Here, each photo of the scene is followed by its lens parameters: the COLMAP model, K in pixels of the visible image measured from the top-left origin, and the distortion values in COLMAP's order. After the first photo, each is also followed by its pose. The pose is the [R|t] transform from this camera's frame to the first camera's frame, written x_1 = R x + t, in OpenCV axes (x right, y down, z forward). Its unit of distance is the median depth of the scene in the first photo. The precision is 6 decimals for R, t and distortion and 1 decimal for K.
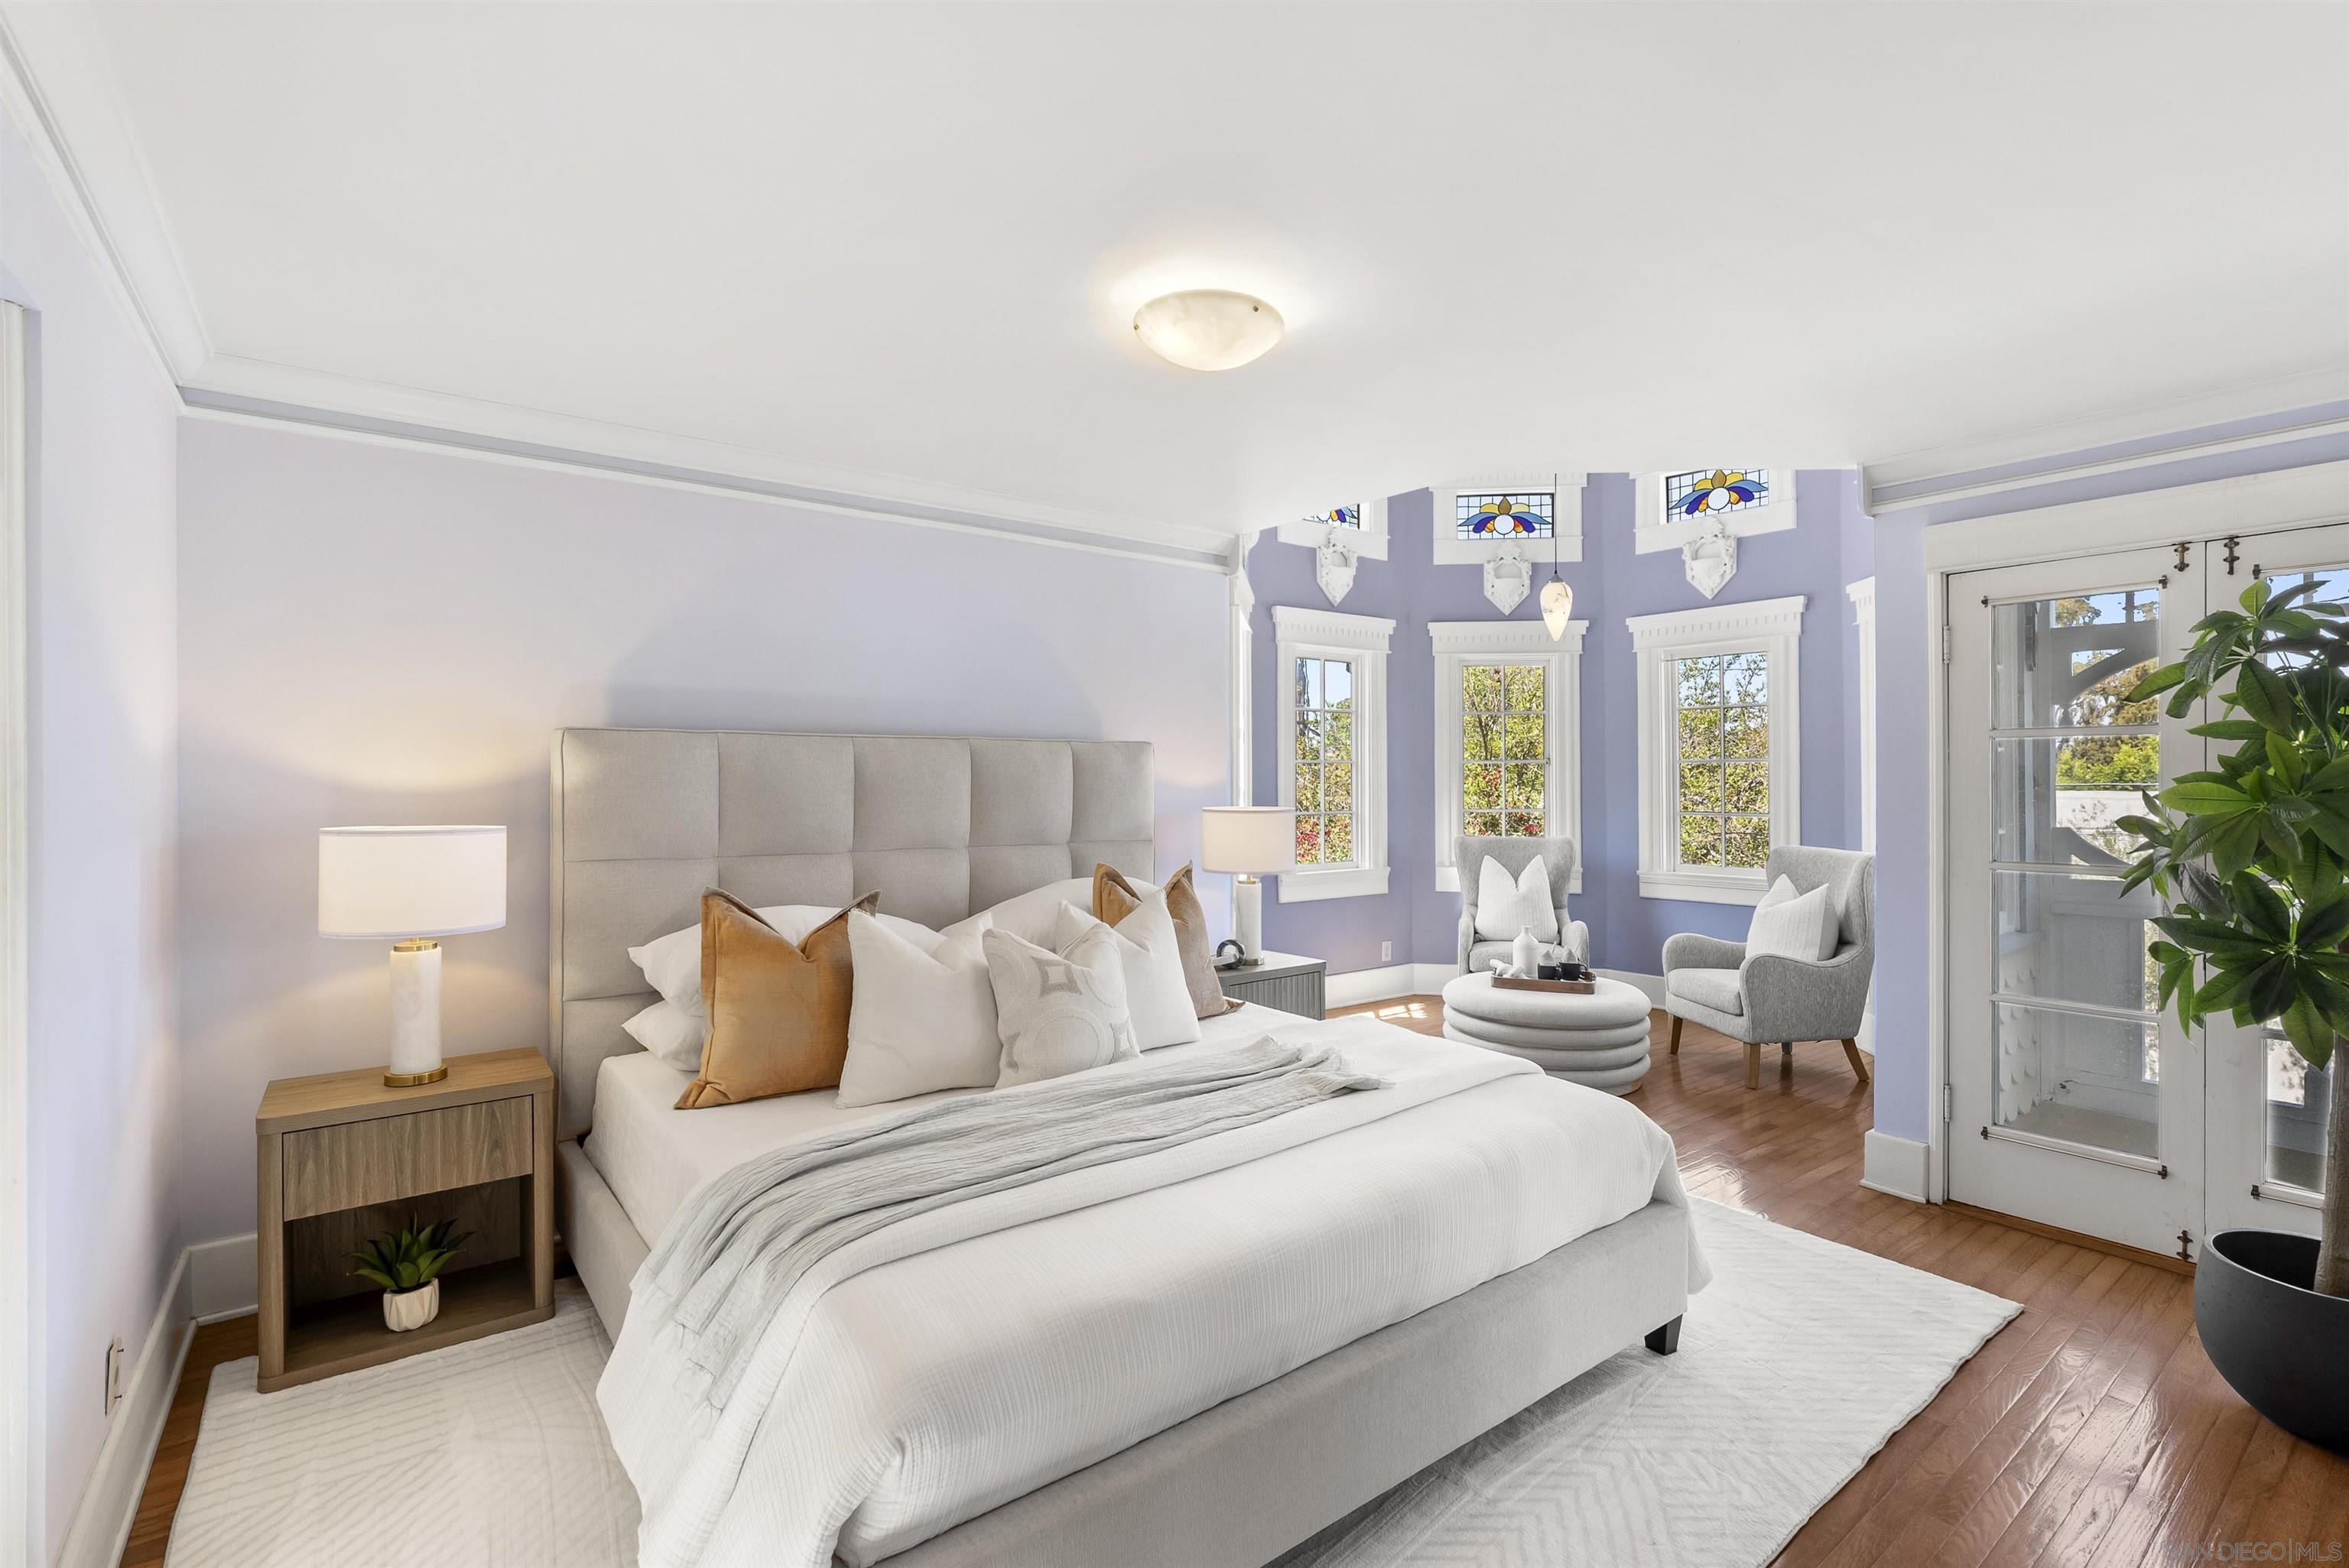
lens RADIAL K [[1063.9, 0, 1182.4], [0, 1063.9, 785.2], [0, 0, 1]] dist [-0.009672, 0.003866]
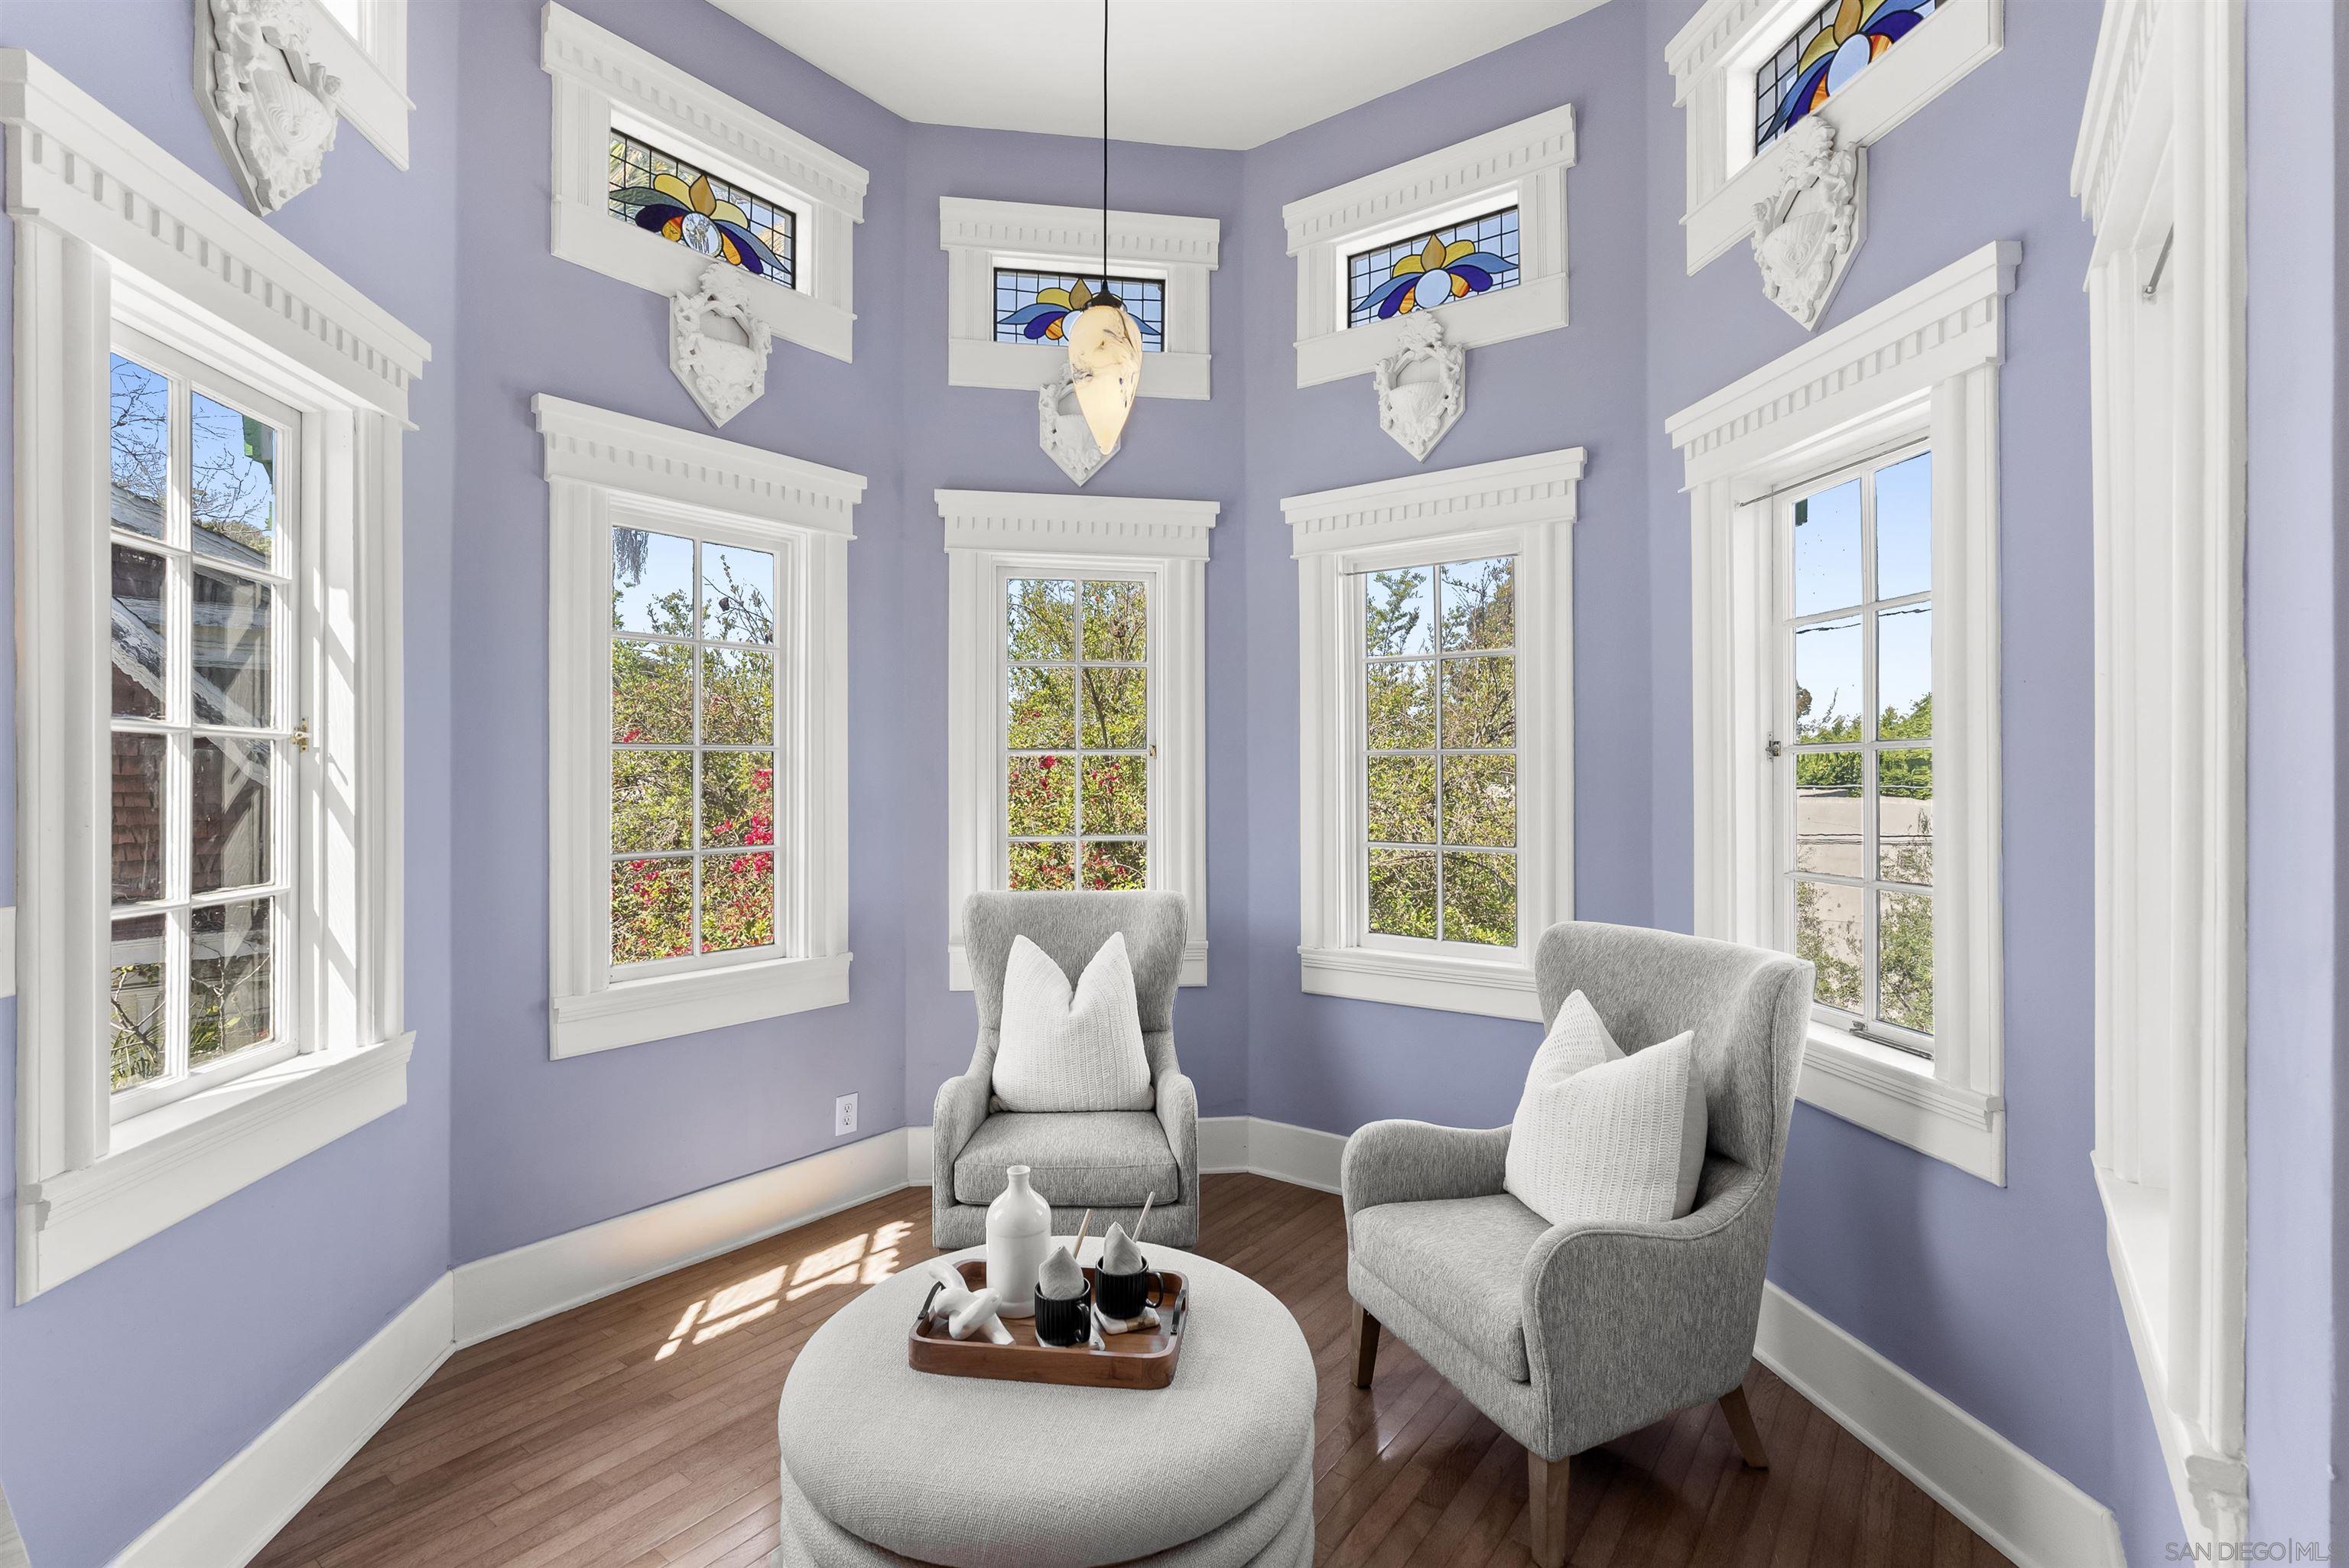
lens RADIAL K [[1063.9, 0, 1172.5], [0, 1063.9, 778.3], [0, 0, 1]] dist [-0.009672, 0.003866]
pose [[0.962261, 0.002613, 0.272115, 0.216619], [-0.002891, 0.999996, 0.000620, -0.008986], [-0.272112, -0.001383, 0.962265, 0.488581]]
